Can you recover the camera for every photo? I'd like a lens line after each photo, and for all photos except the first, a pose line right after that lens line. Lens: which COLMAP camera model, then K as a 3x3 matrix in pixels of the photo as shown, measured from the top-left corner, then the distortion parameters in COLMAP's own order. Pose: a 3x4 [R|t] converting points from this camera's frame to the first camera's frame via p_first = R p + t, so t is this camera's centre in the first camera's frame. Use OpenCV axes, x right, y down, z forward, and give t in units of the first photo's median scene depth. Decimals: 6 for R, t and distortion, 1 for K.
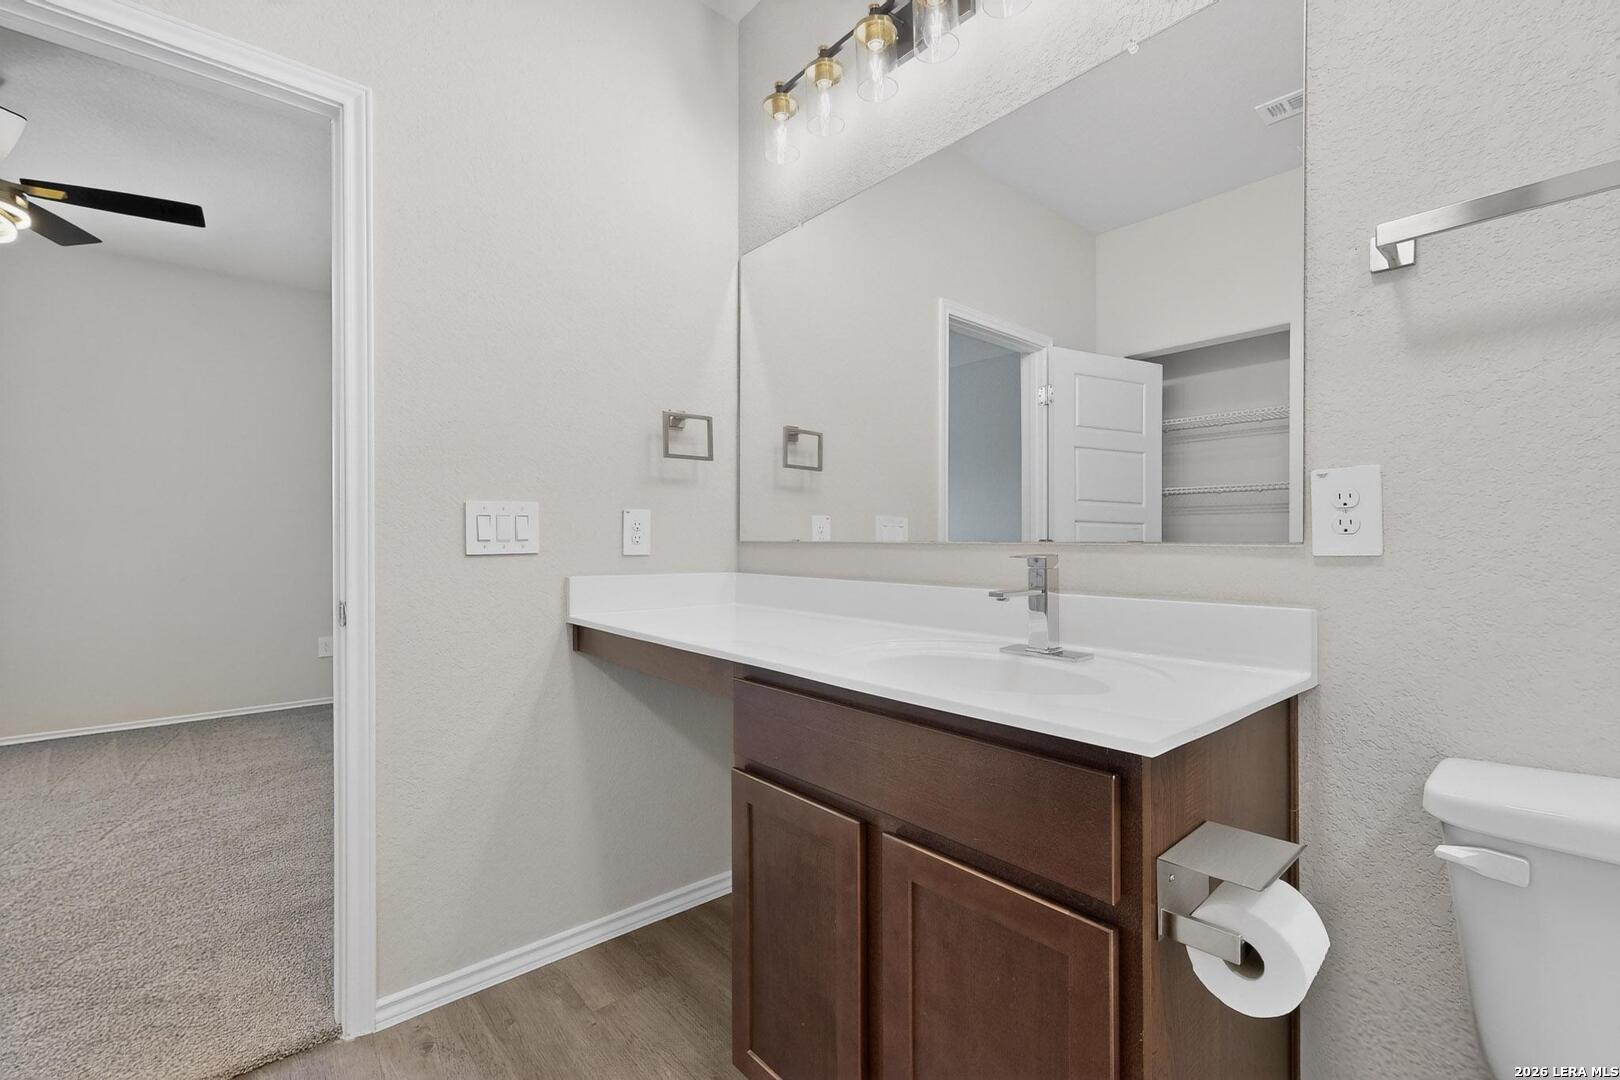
lens RADIAL K [[709.6, 0, 810.0], [0, 709.6, 540.0], [0, 0, 1]] dist [-0.001902, -0.000646]
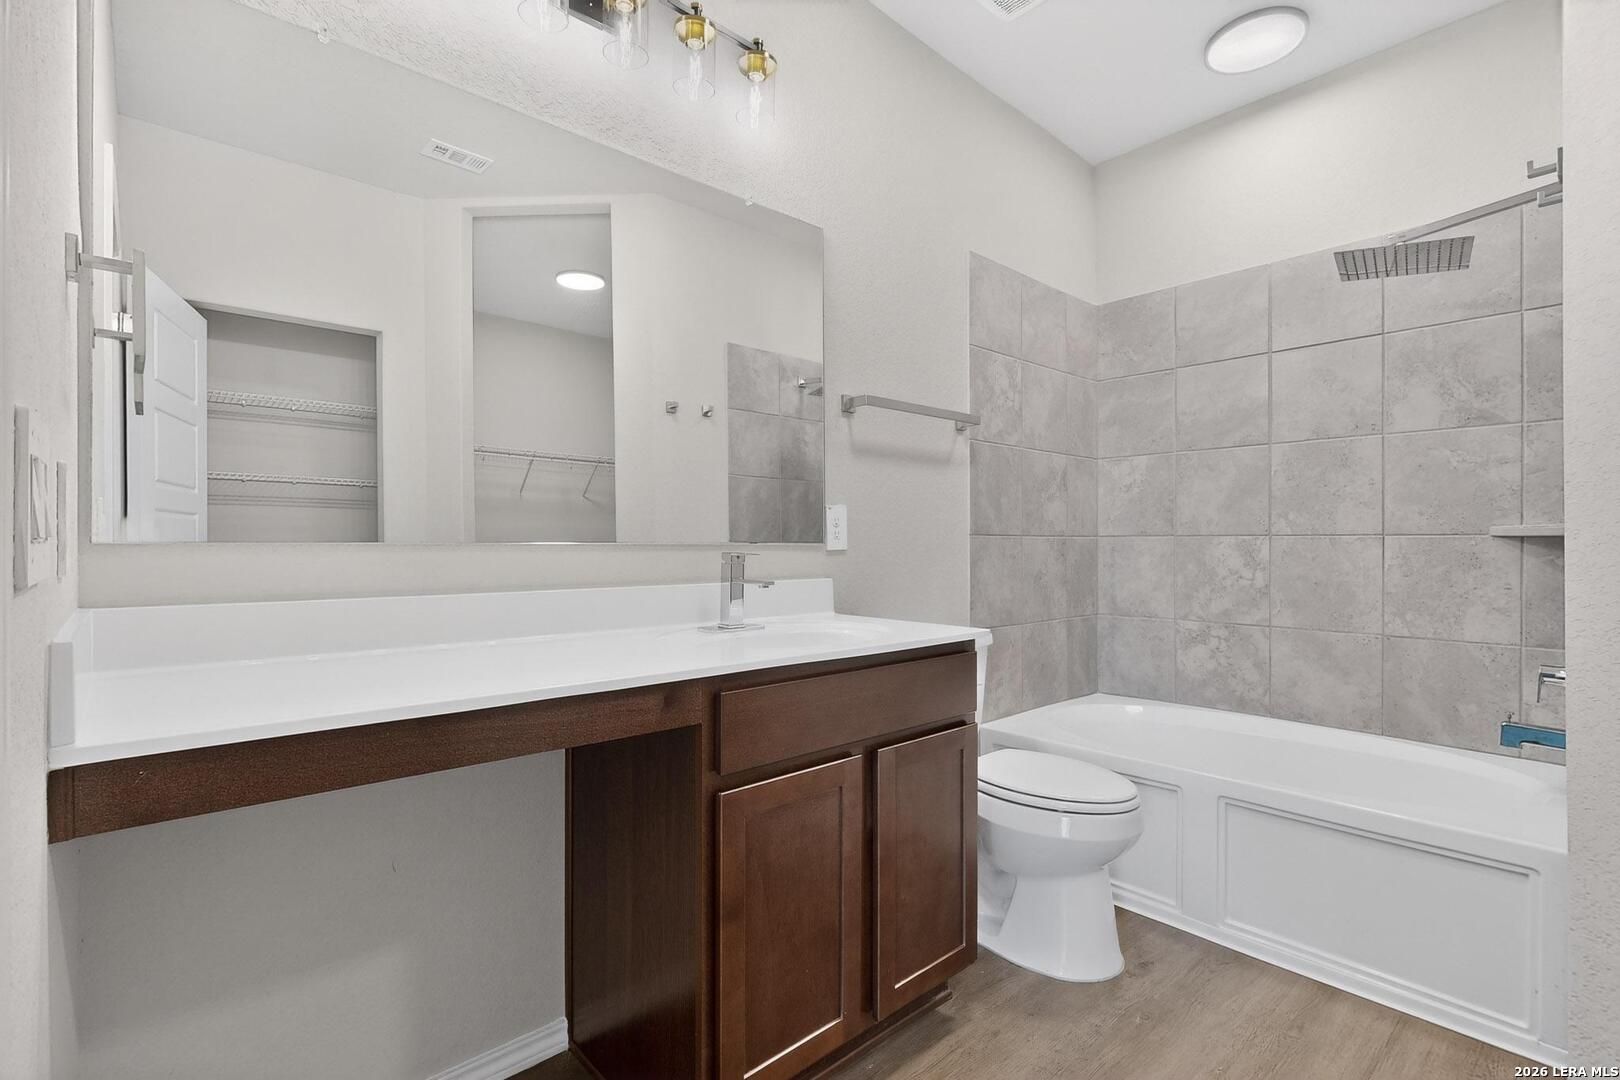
lens RADIAL K [[754.7, 0, 810.0], [0, 754.7, 540.0], [0, 0, 1]] dist [-0.000374, -0.000118]
pose [[-0.036921, -0.006321, 0.999298, -1.254077], [-0.008634, 0.999945, 0.006006, -0.015639], [-0.999281, -0.008406, -0.036973, 1.066112]]
